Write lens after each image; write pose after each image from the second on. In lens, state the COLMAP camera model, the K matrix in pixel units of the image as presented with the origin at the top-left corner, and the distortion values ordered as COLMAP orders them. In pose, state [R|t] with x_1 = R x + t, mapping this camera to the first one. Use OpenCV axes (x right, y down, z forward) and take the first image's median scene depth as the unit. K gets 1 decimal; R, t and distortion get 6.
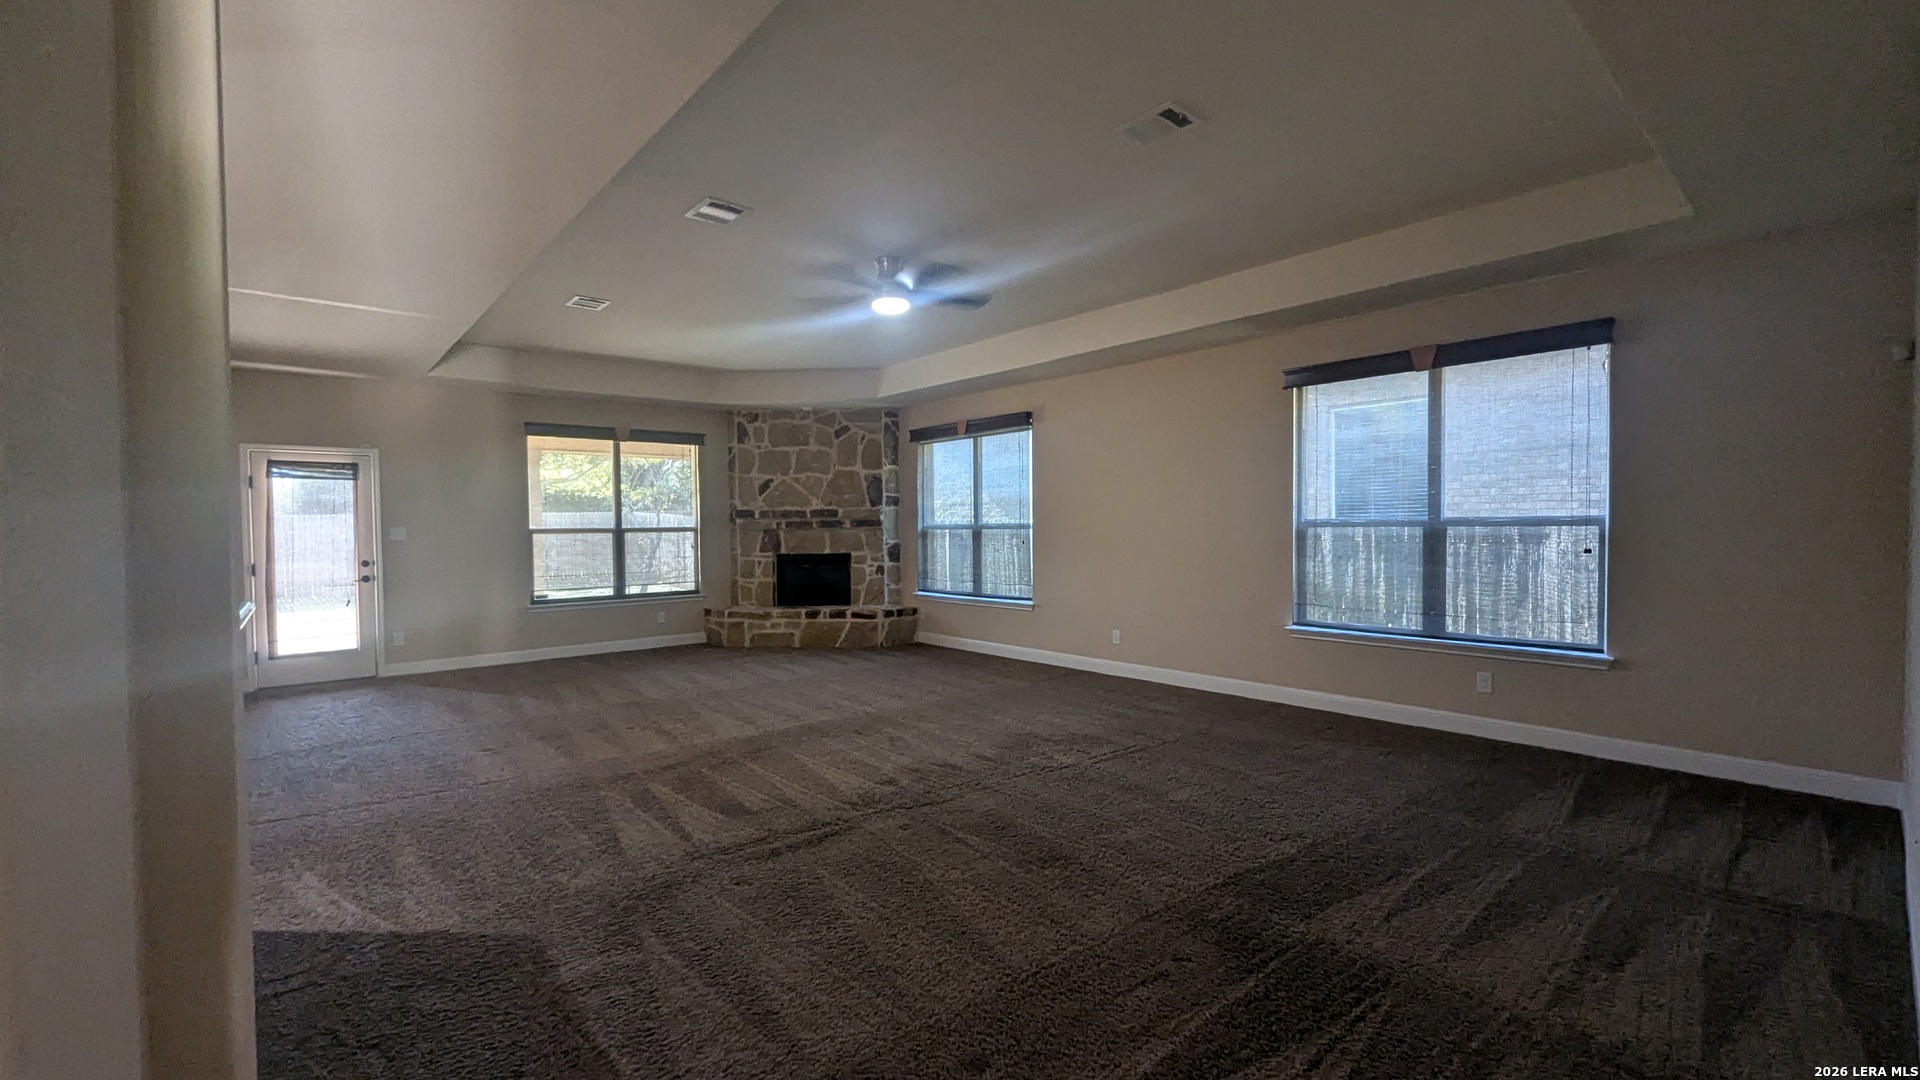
lens RADIAL K [[795.6, 0, 965.0], [0, 795.6, 544.6], [0, 0, 1]] dist [0.001214, -0.000603]
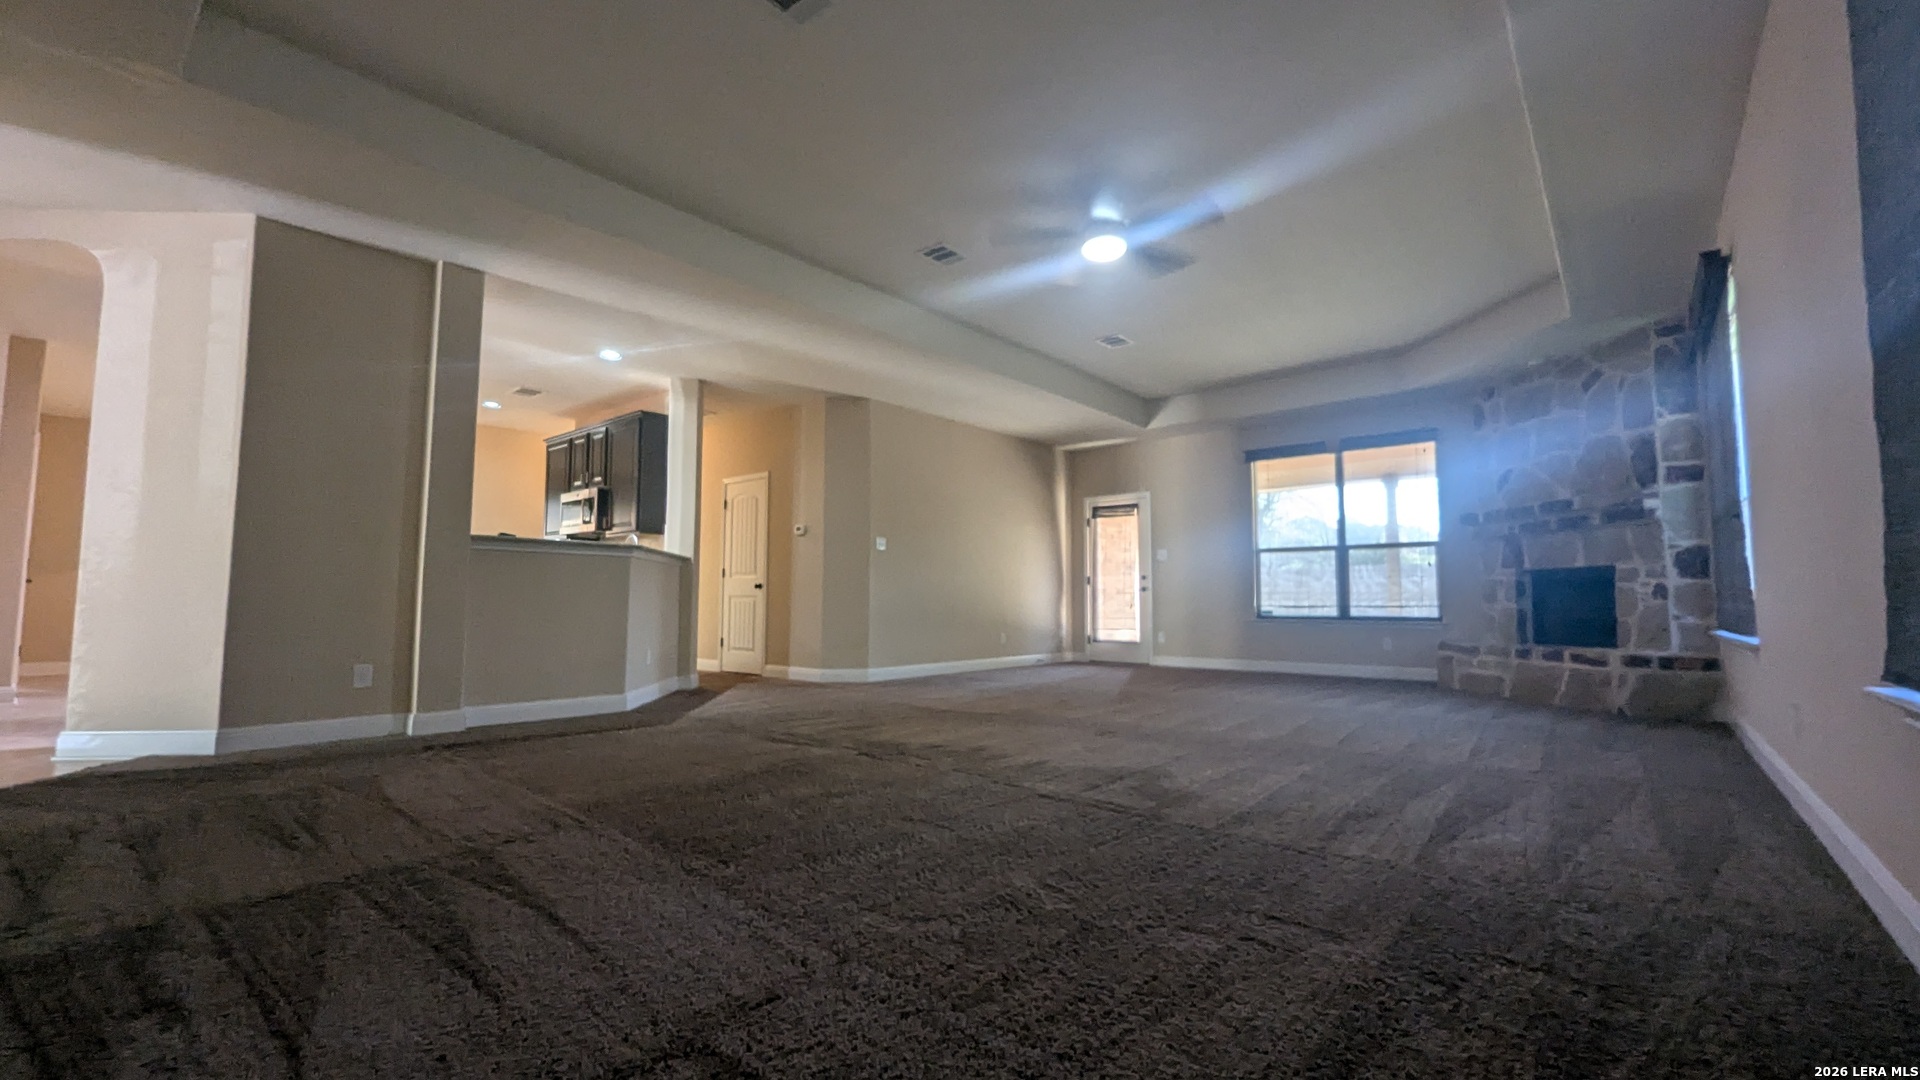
lens RADIAL K [[796.2, 0, 967.1], [0, 796.2, 538.5], [0, 0, 1]] dist [0.002009, -0.000261]
pose [[0.156012, -0.068665, -0.985366, 0.422849], [-0.027739, 0.996883, -0.073859, 0.053365], [0.987366, 0.038856, 0.153621, 0.413803]]
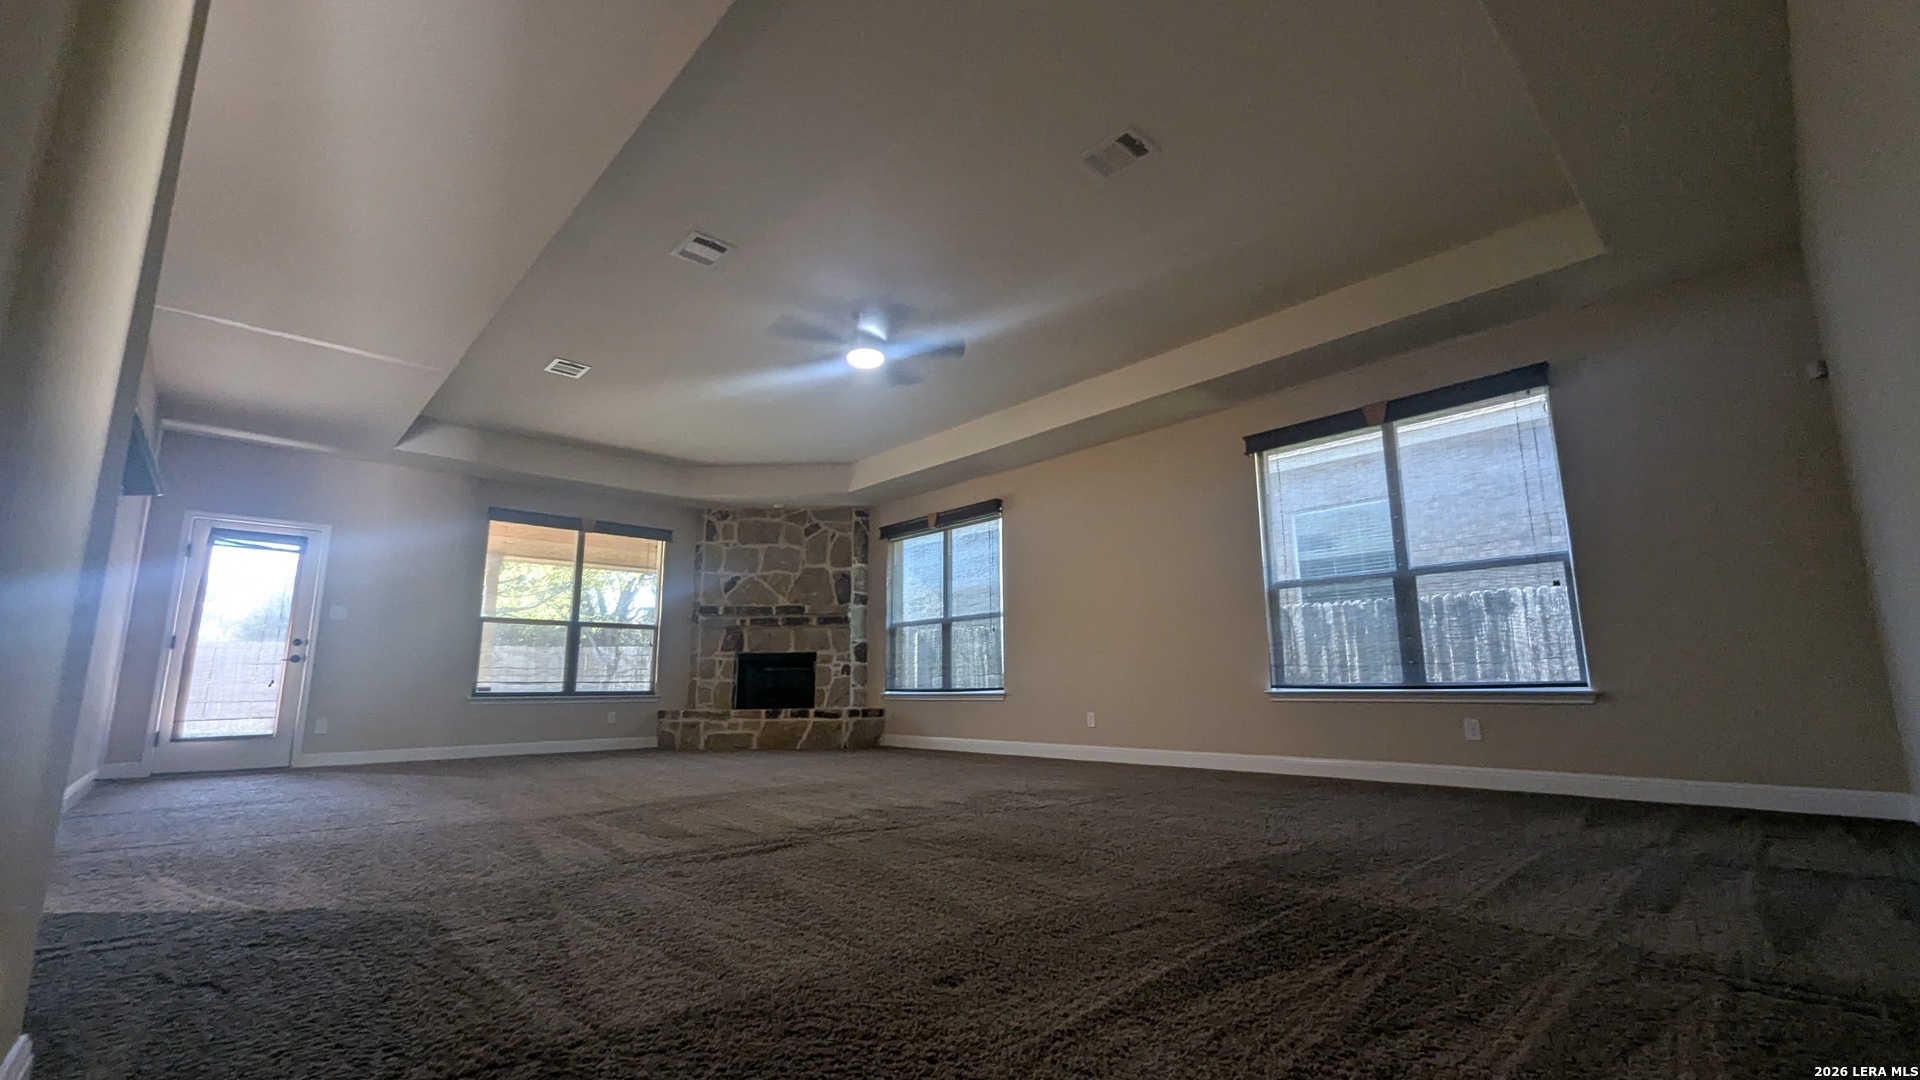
lens RADIAL K [[794.6, 0, 964.7], [0, 794.6, 542.7], [0, 0, 1]] dist [0.000920, 0.000300]
pose [[0.999239, 0.009180, 0.037905, -0.000648], [-0.001187, 0.978613, -0.205707, 0.083135], [-0.038983, 0.205506, 0.977879, 0.019563]]
